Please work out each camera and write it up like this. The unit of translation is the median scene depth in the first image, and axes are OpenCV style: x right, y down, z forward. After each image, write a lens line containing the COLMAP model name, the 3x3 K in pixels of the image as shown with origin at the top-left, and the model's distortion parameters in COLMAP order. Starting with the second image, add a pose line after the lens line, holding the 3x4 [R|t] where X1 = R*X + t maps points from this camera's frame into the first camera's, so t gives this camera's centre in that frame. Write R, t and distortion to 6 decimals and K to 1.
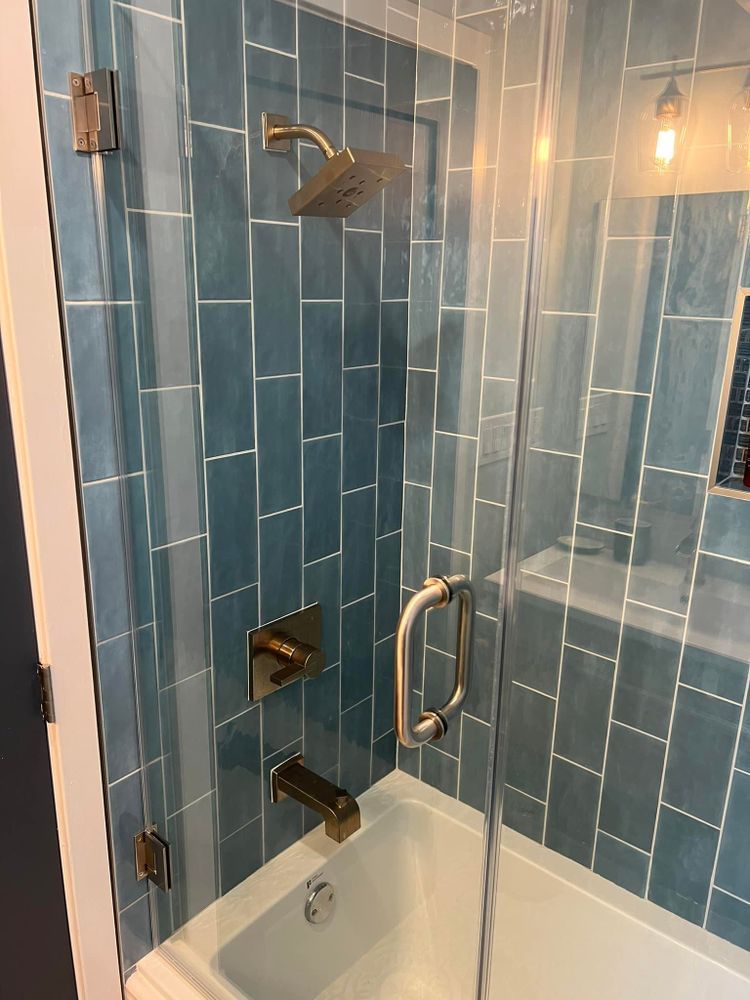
lens RADIAL K [[760.8, 0, 371.2], [0, 760.8, 500.8], [0, 0, 1]] dist [0.045392, -0.032675]
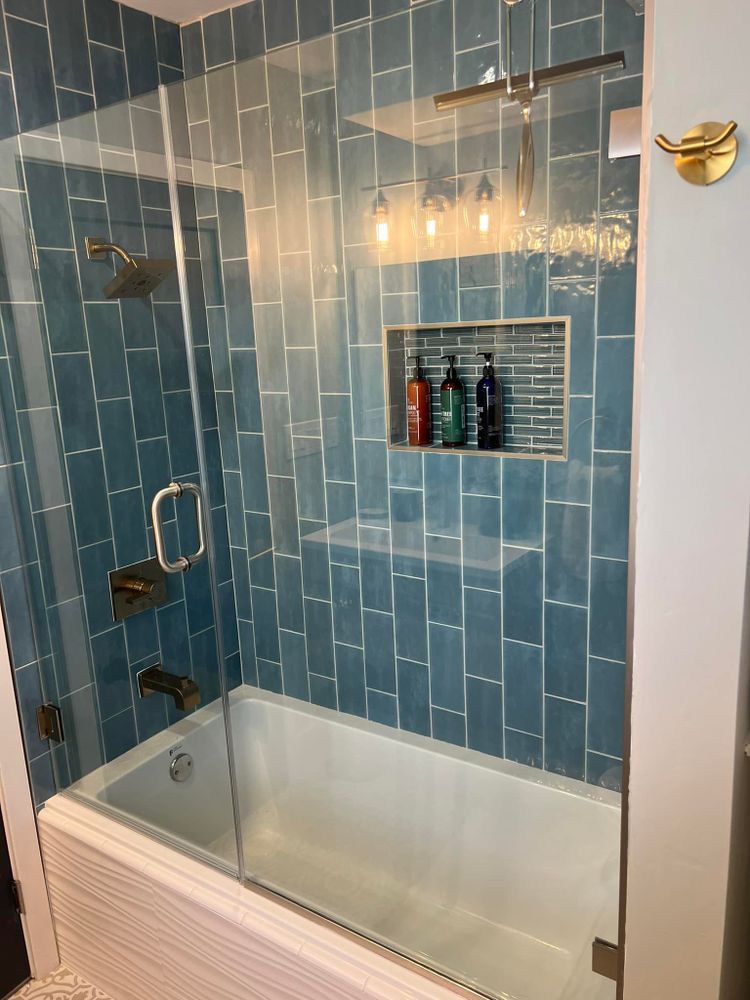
lens RADIAL K [[760.8, 0, 377.8], [0, 760.8, 498.4], [0, 0, 1]] dist [0.045392, -0.032675]
pose [[0.990294, -0.090018, 0.105904, 0.222092], [0.096575, 0.993605, -0.058505, 0.174649], [-0.099960, 0.068165, 0.992654, -0.563265]]
